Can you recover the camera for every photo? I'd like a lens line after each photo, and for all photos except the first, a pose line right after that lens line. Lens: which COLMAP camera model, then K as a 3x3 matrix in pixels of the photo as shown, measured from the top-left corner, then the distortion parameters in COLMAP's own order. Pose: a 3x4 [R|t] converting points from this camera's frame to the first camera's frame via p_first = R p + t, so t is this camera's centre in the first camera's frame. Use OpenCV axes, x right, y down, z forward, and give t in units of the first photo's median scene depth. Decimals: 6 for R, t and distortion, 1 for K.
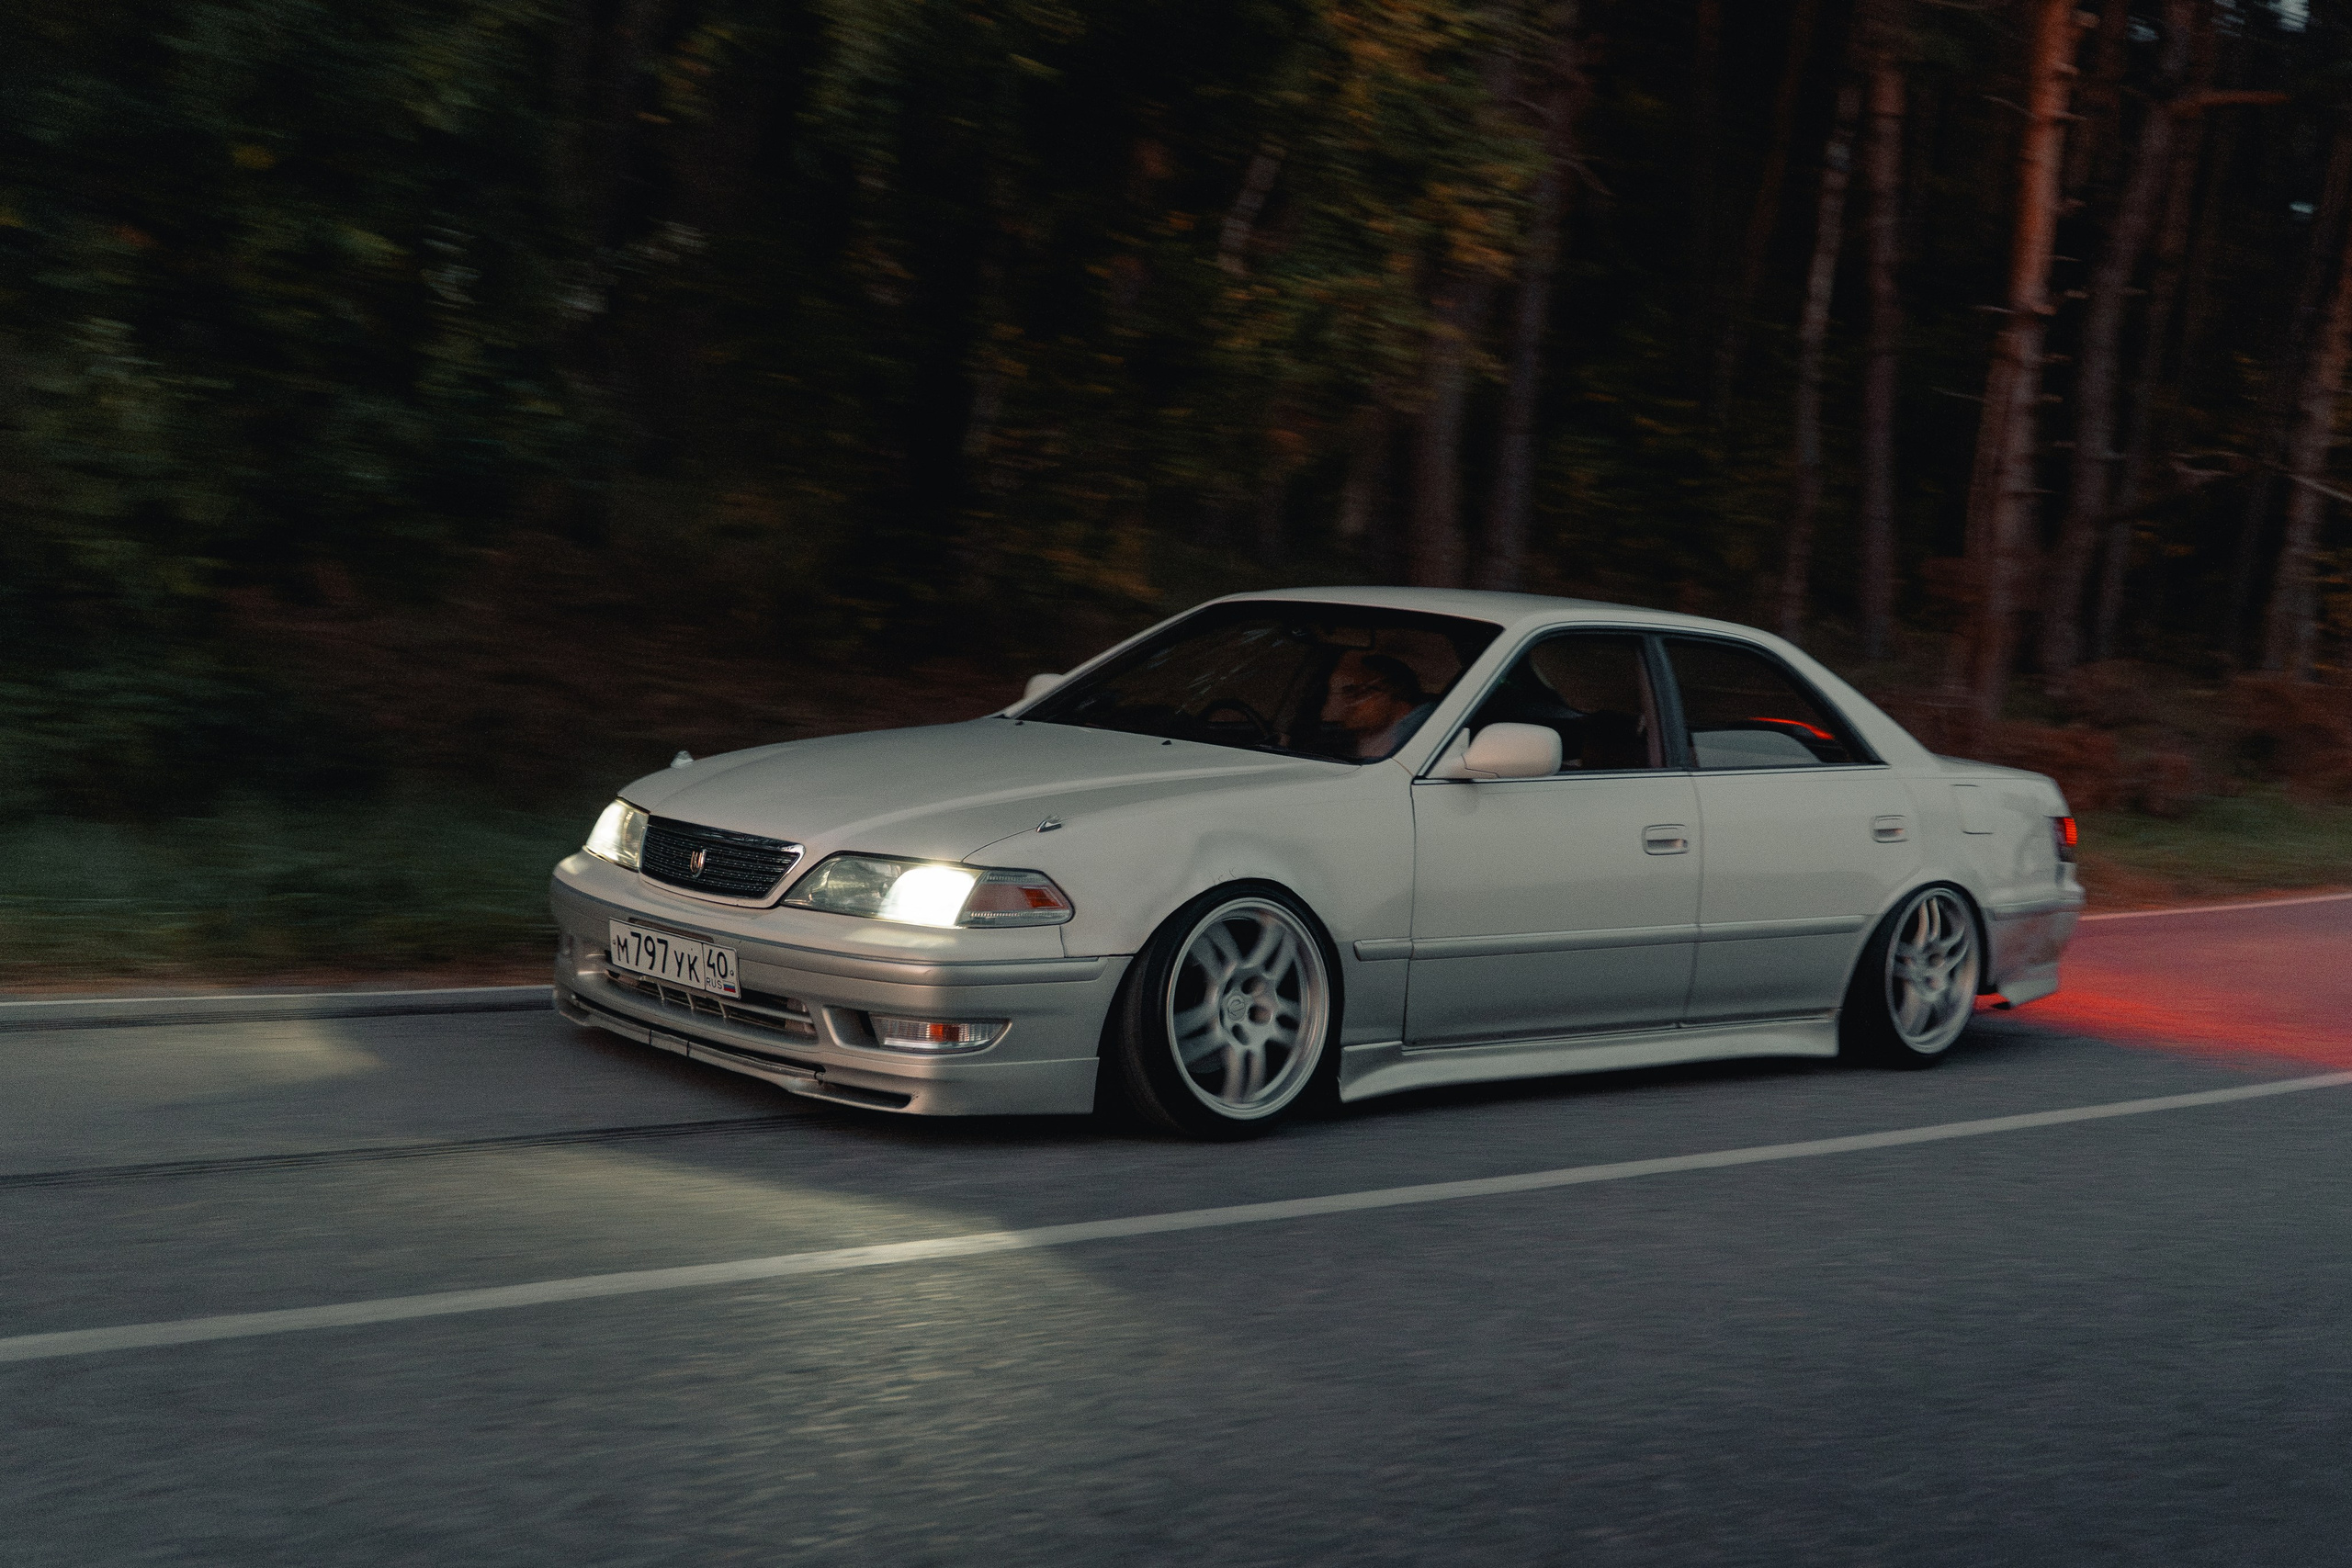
lens RADIAL K [[2488.0, 0, 1176.0], [0, 2488.0, 784.0], [0, 0, 1]] dist [0.125920, -0.000281]
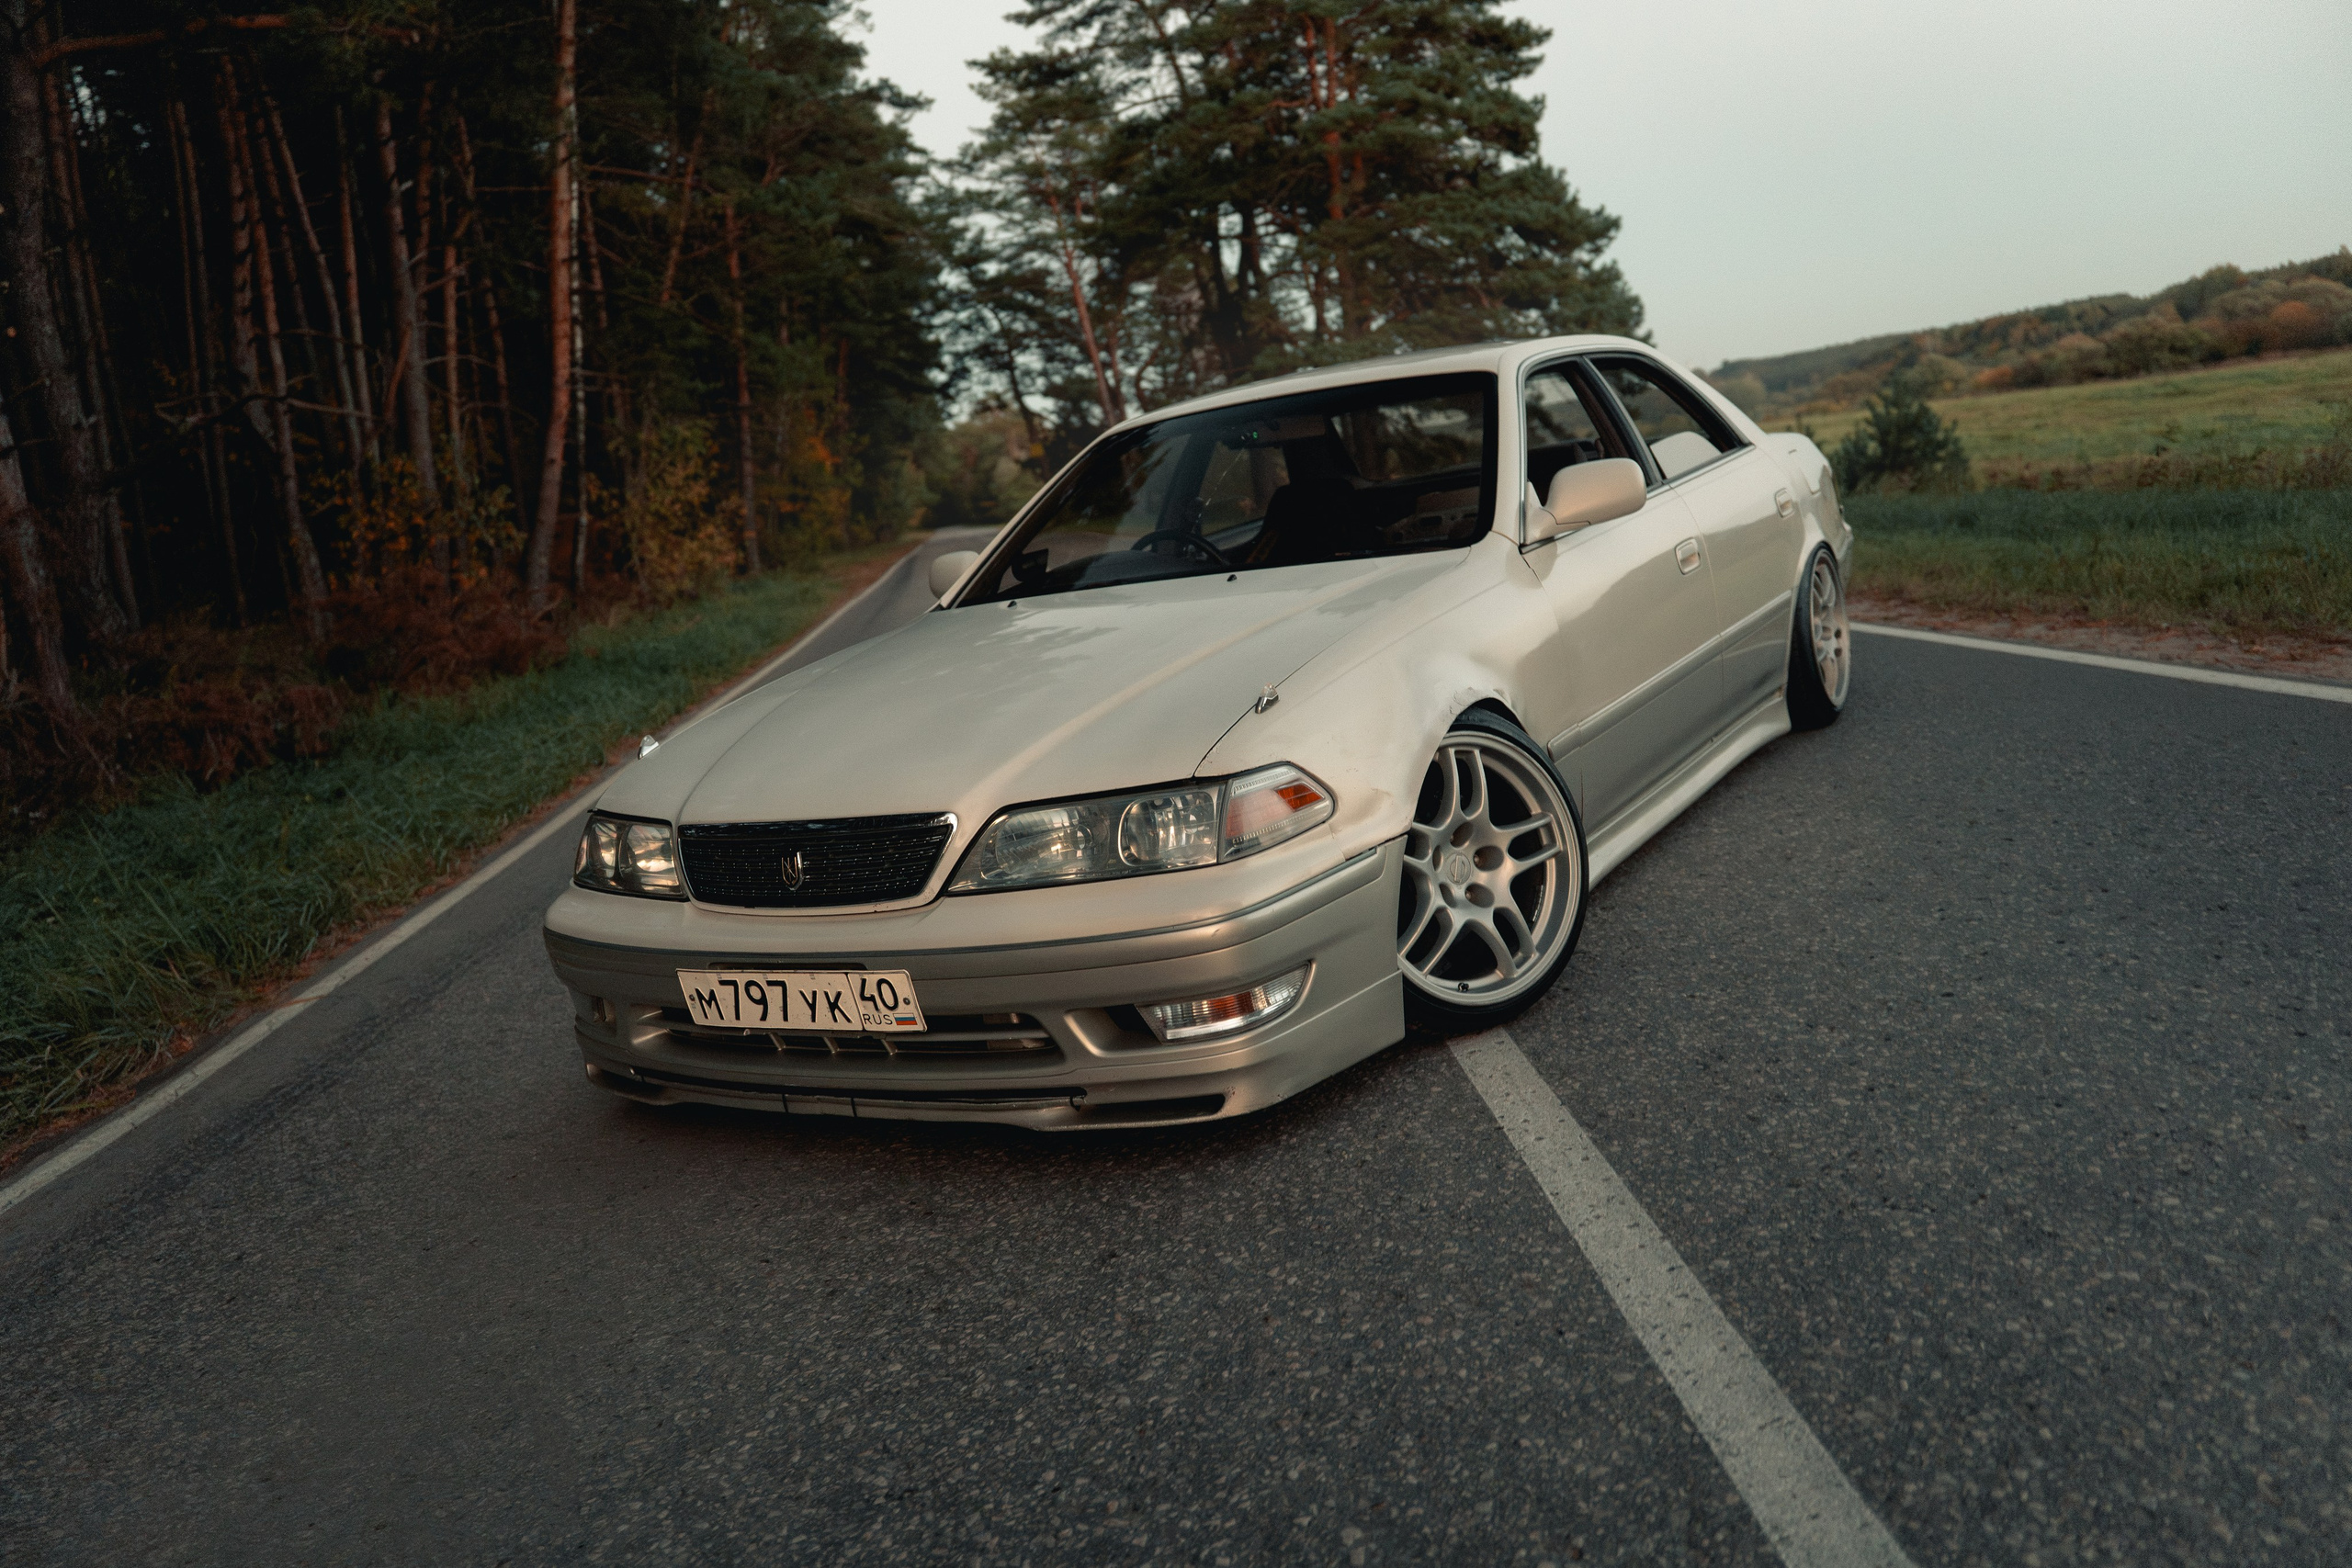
lens RADIAL K [[1823.6, 0, 1176.0], [0, 1823.6, 784.0], [0, 0, 1]] dist [0.000247, -0.007090]
pose [[0.933159, -0.268055, 0.239501, -0.206908], [0.244089, 0.961631, 0.125245, -0.034110], [-0.263884, -0.058414, 0.962784, 0.438693]]
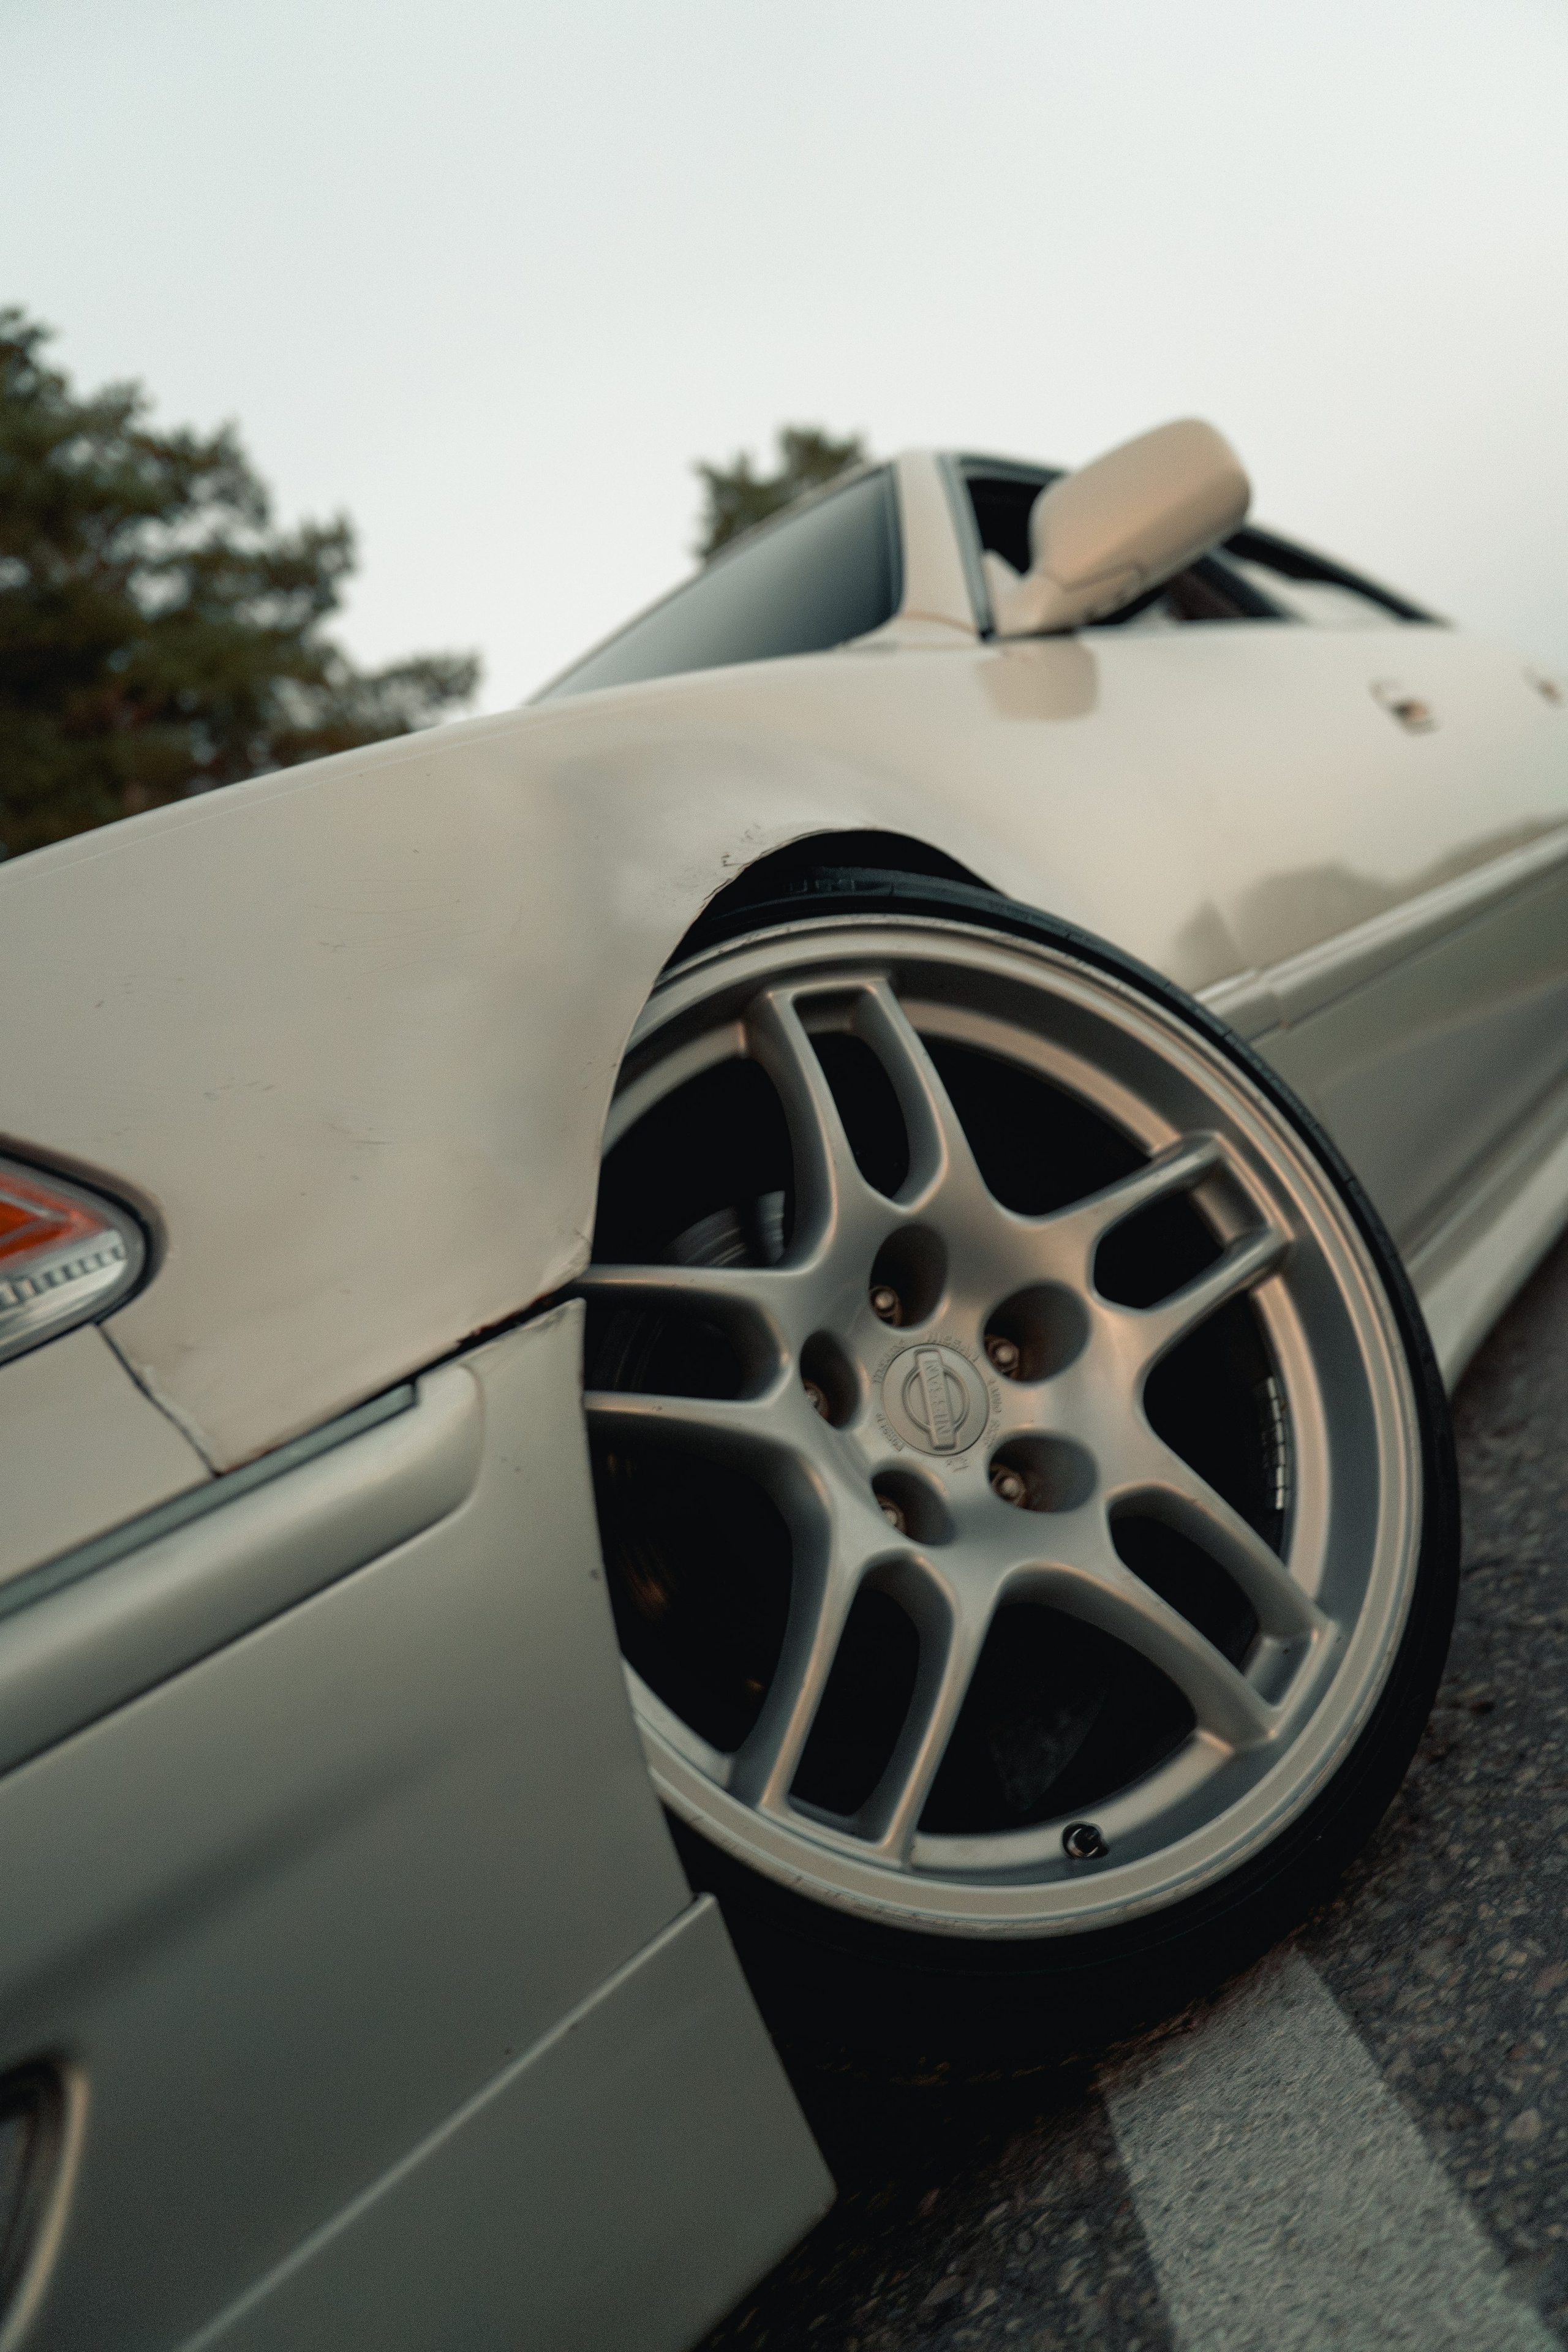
lens RADIAL K [[1823.8, 0, 780.4], [0, 1823.8, 1172.0], [0, 0, 1]] dist [0.000247, -0.007090]
pose [[0.839542, -0.493602, 0.226991, -0.029172], [0.522768, 0.847696, -0.090141, 0.076557], [-0.147926, 0.194341, 0.969716, 0.816099]]
